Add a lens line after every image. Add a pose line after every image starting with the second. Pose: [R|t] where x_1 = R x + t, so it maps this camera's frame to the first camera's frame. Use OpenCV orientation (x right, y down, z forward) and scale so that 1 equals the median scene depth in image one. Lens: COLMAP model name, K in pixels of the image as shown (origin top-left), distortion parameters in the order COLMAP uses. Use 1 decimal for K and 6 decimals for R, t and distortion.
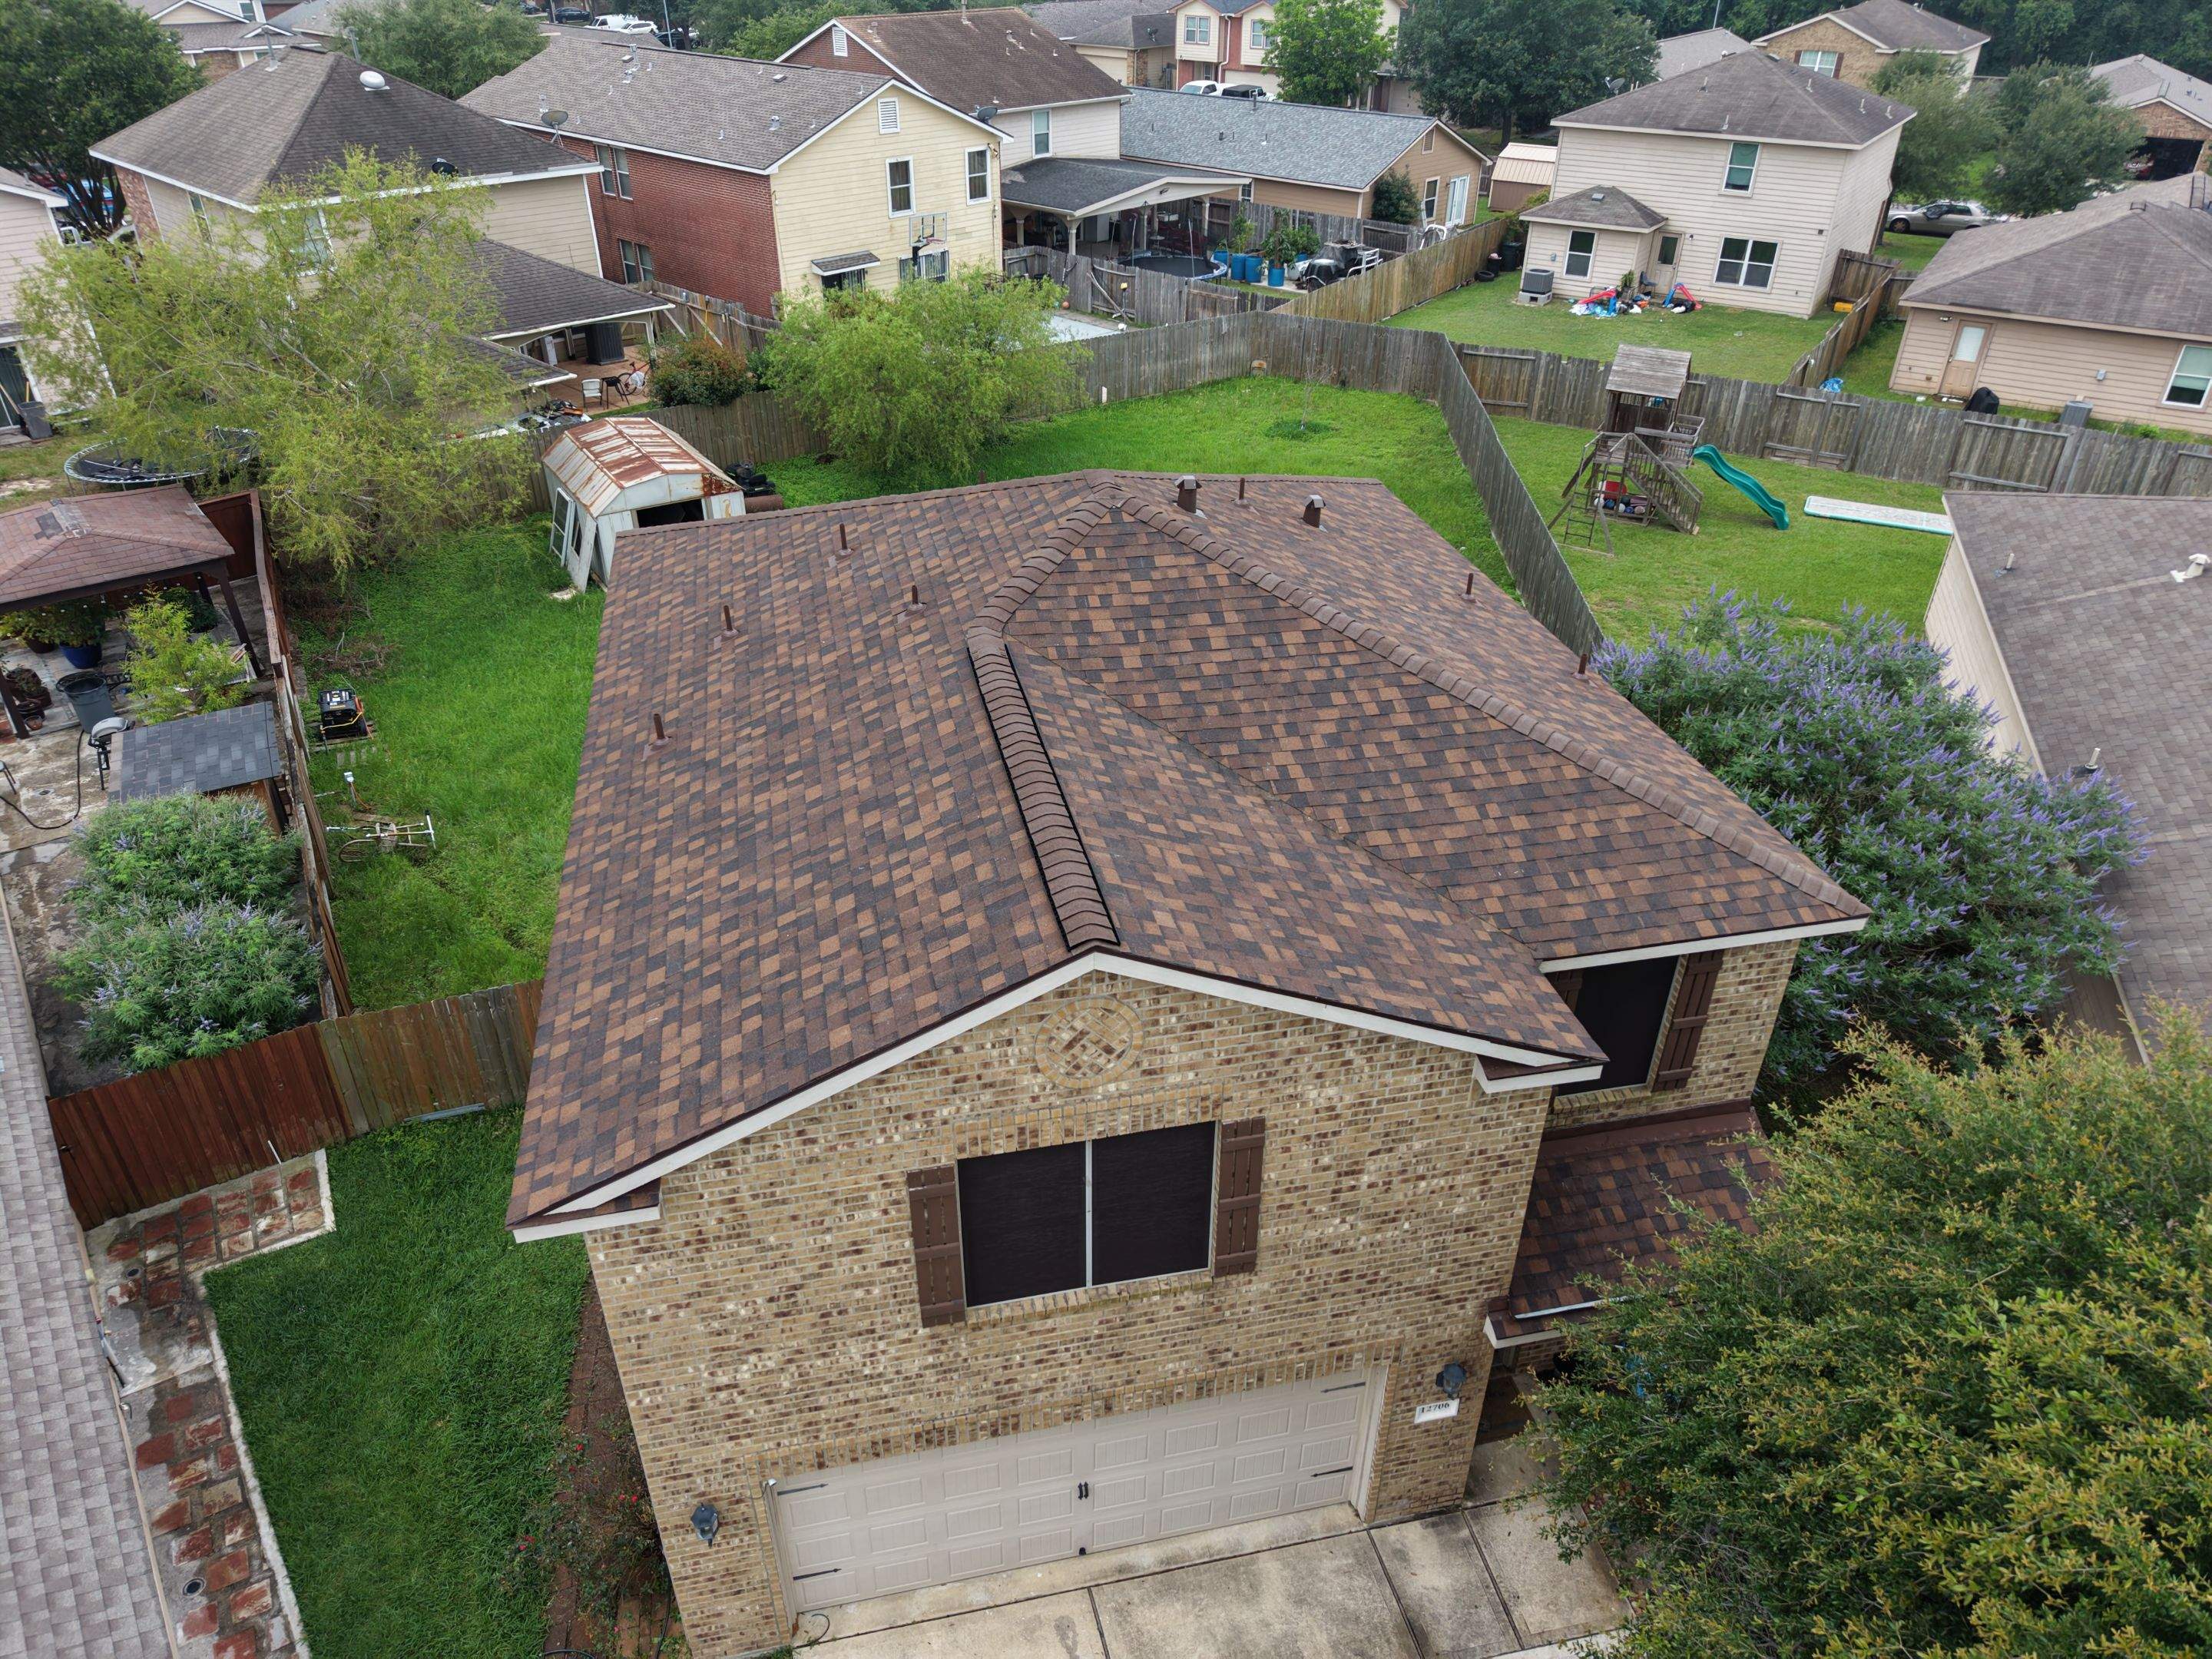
lens RADIAL K [[1484.4, 0, 1105.4], [0, 1484.4, 833.4], [0, 0, 1]] dist [0.021913, -0.017588]
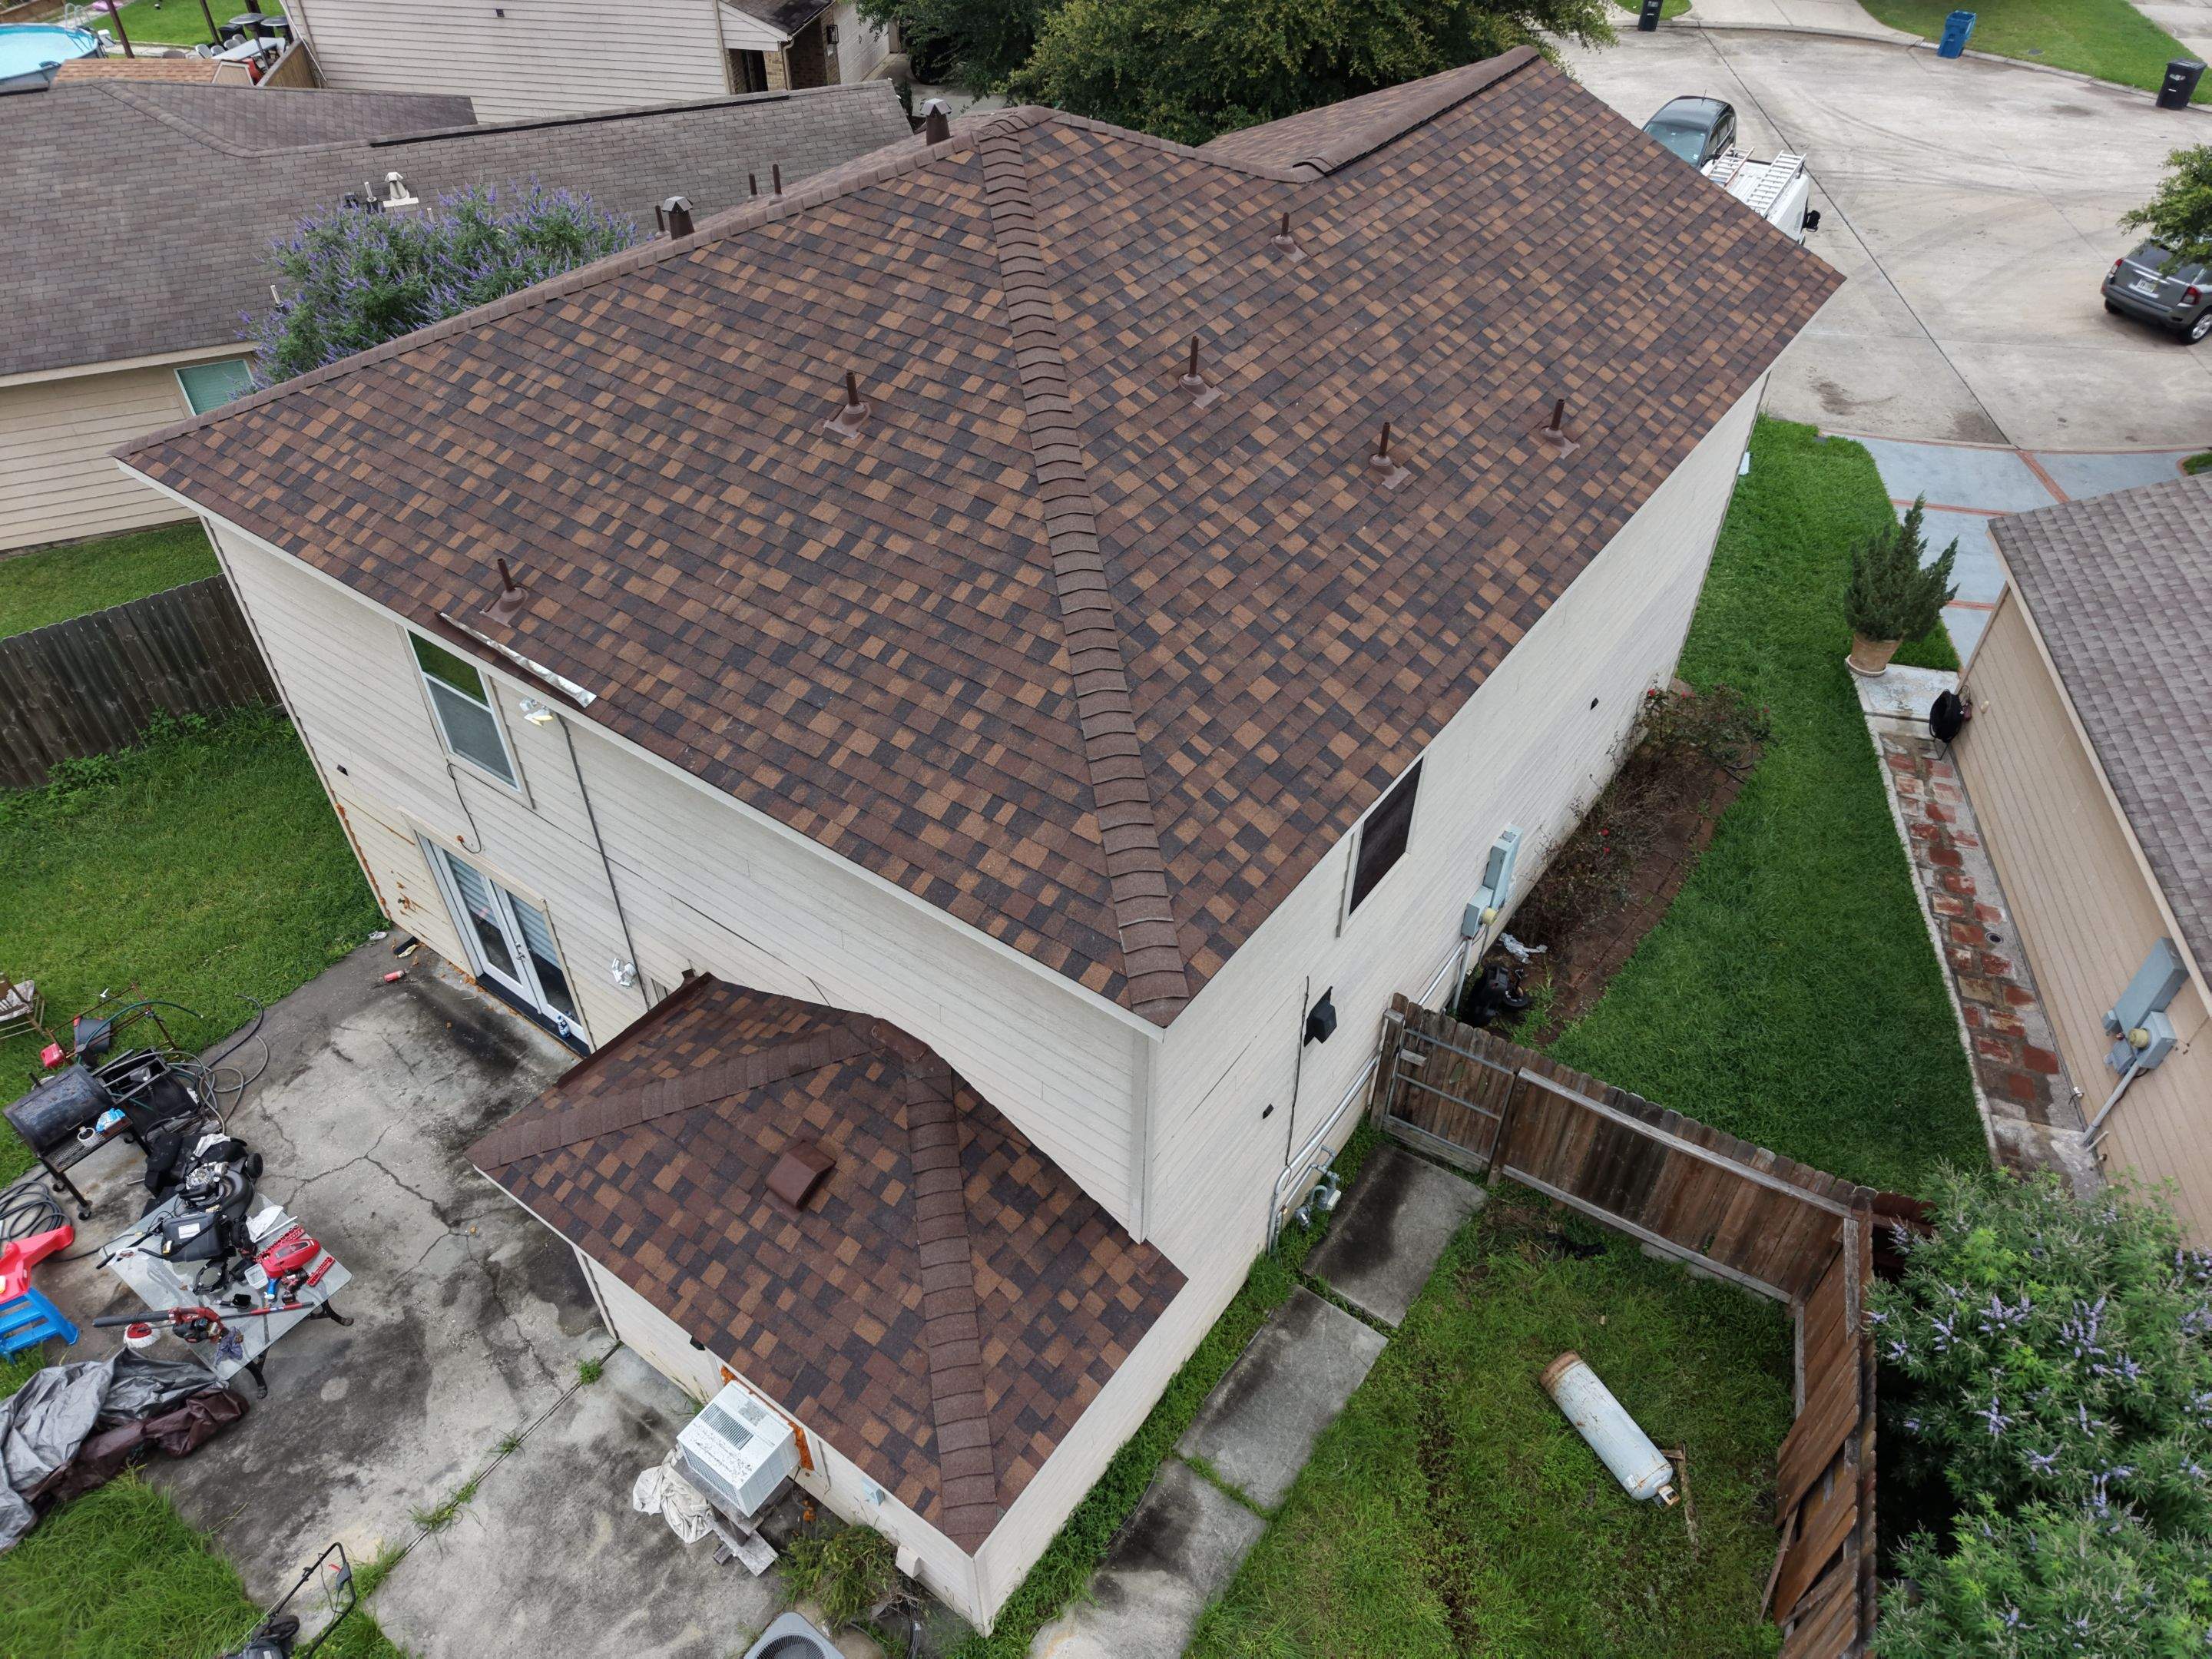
lens RADIAL K [[1484.4, 0, 1105.4], [0, 1484.4, 833.4], [0, 0, 1]] dist [0.021913, -0.017588]
pose [[-0.664986, -0.508693, 0.546832, -0.748480], [0.389581, 0.388414, 0.835081, -0.827194], [-0.637197, 0.768353, -0.060113, 1.467706]]
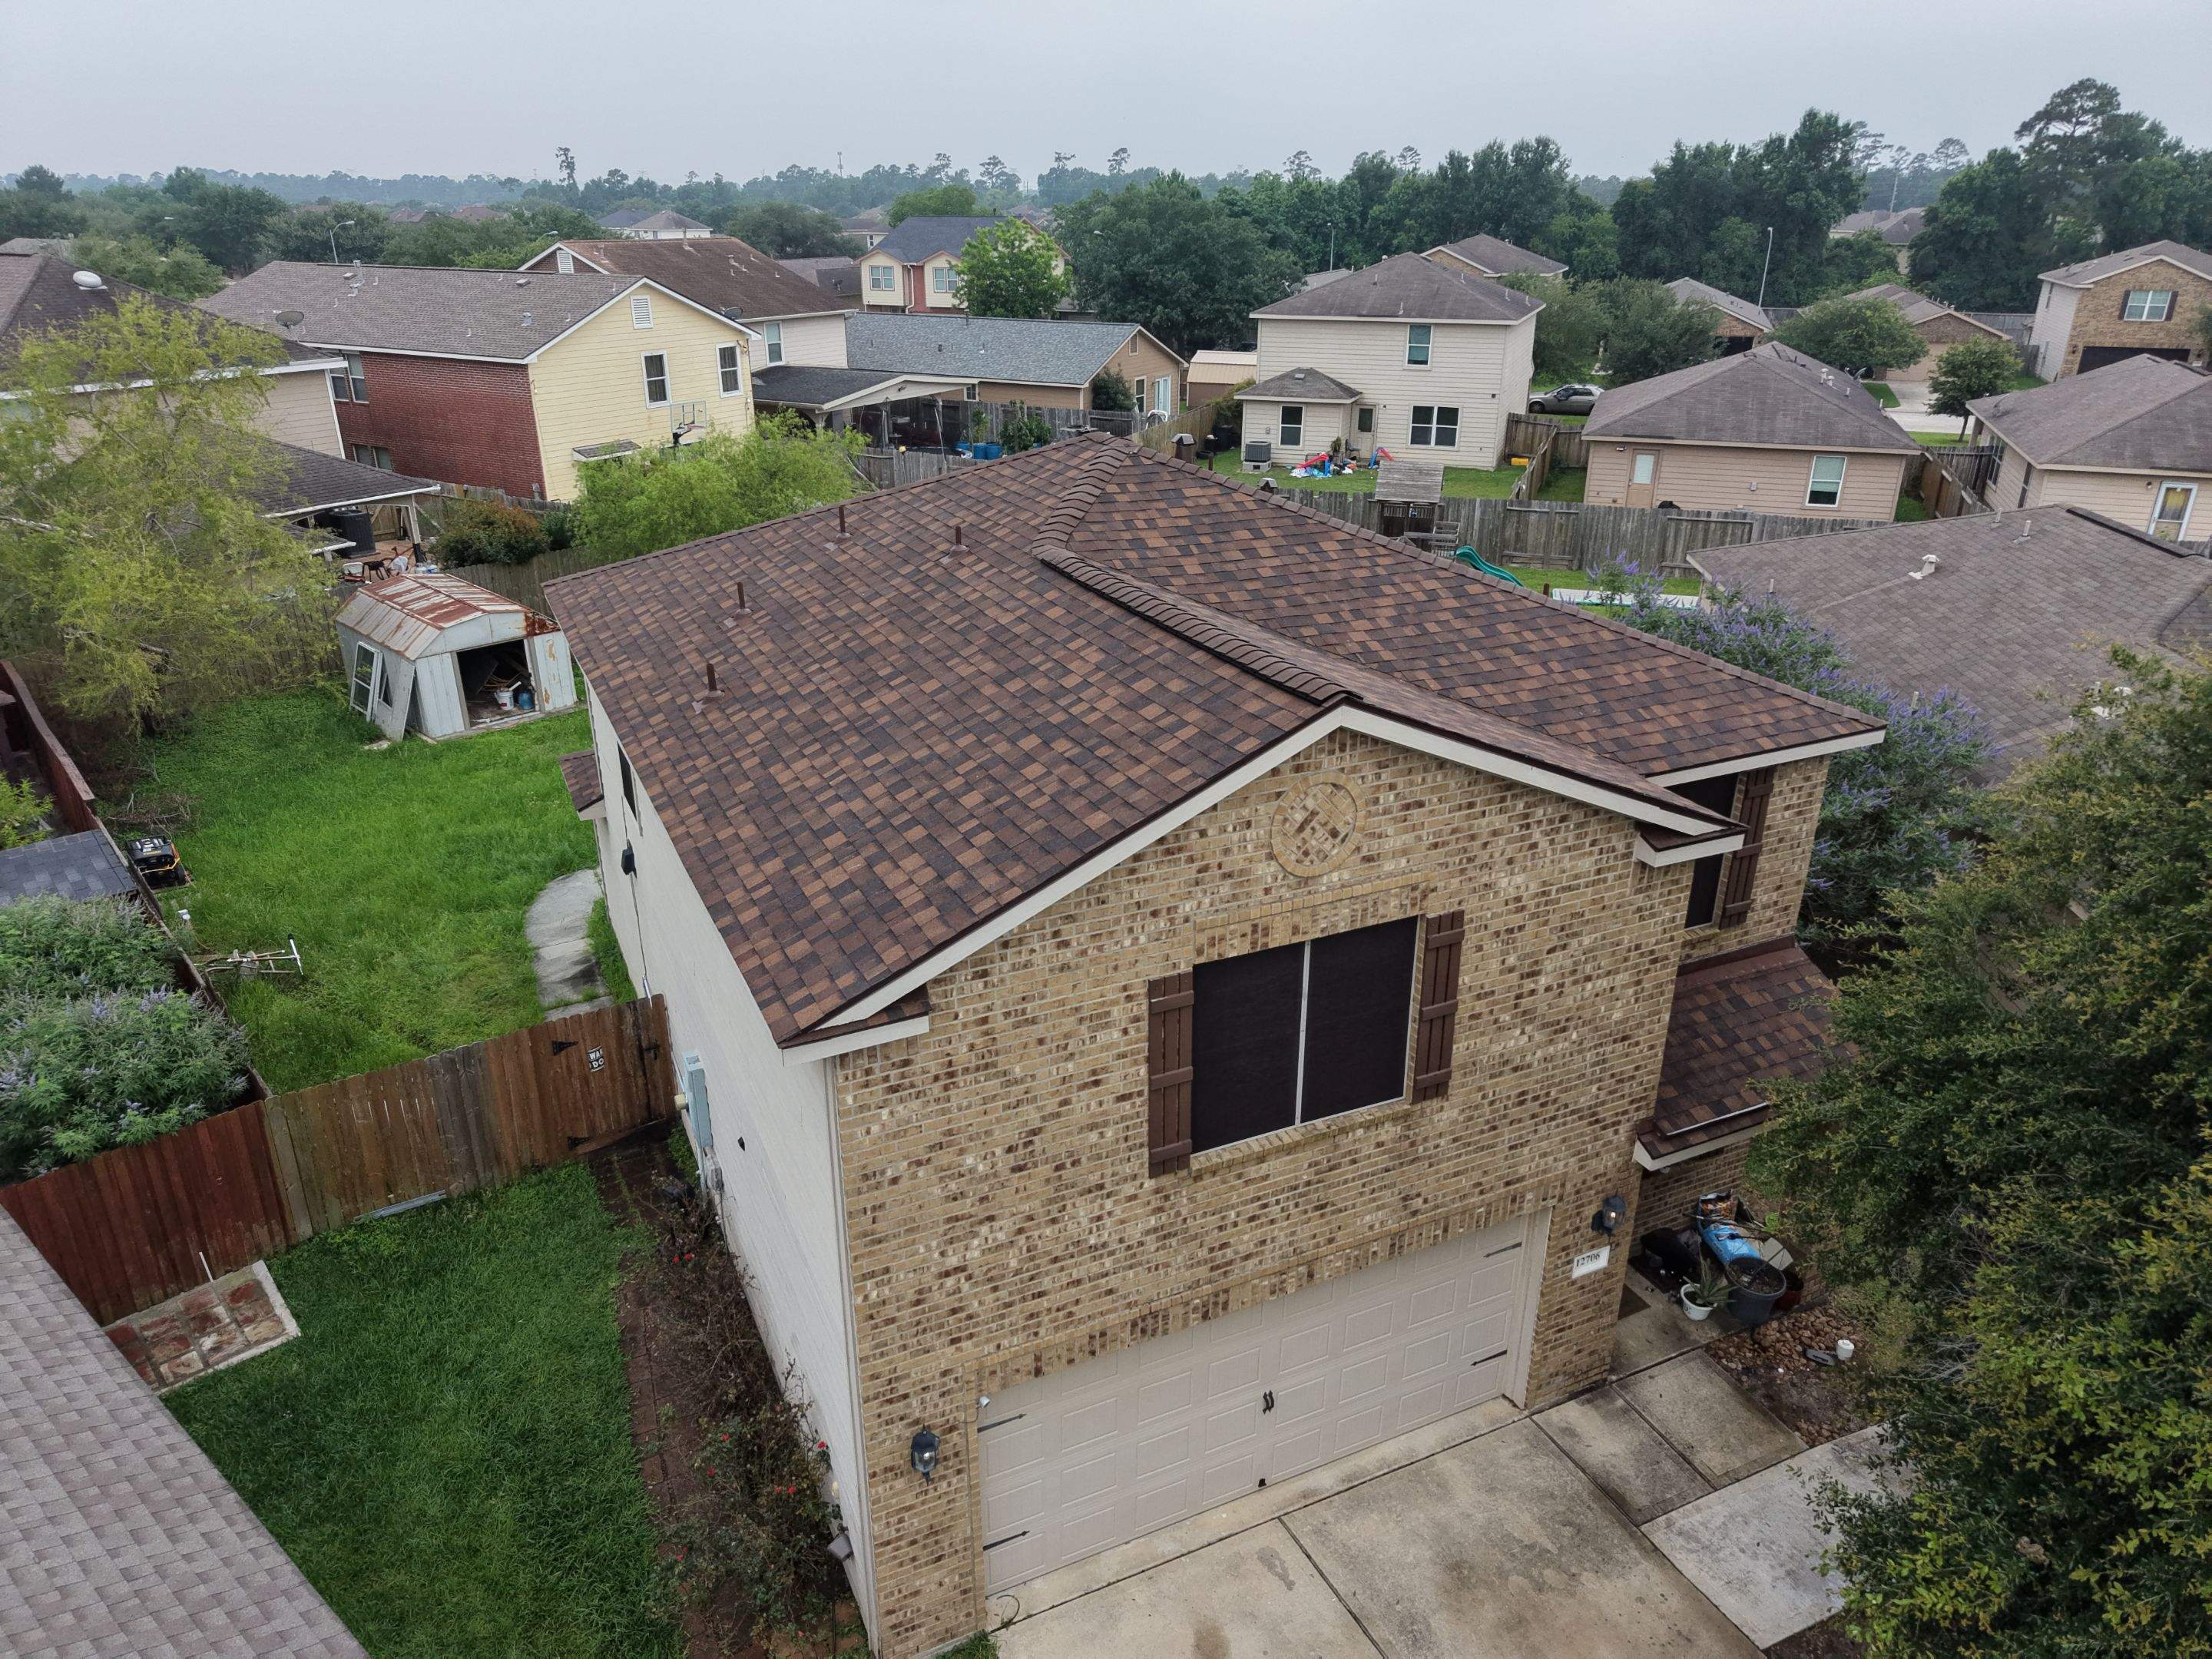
lens RADIAL K [[1484.4, 0, 1105.4], [0, 1484.4, 833.4], [0, 0, 1]] dist [0.021913, -0.017588]
pose [[0.975243, -0.091967, 0.201106, -0.266405], [0.122606, 0.981714, -0.145619, 0.207551], [-0.184037, 0.166671, 0.968685, 0.041755]]
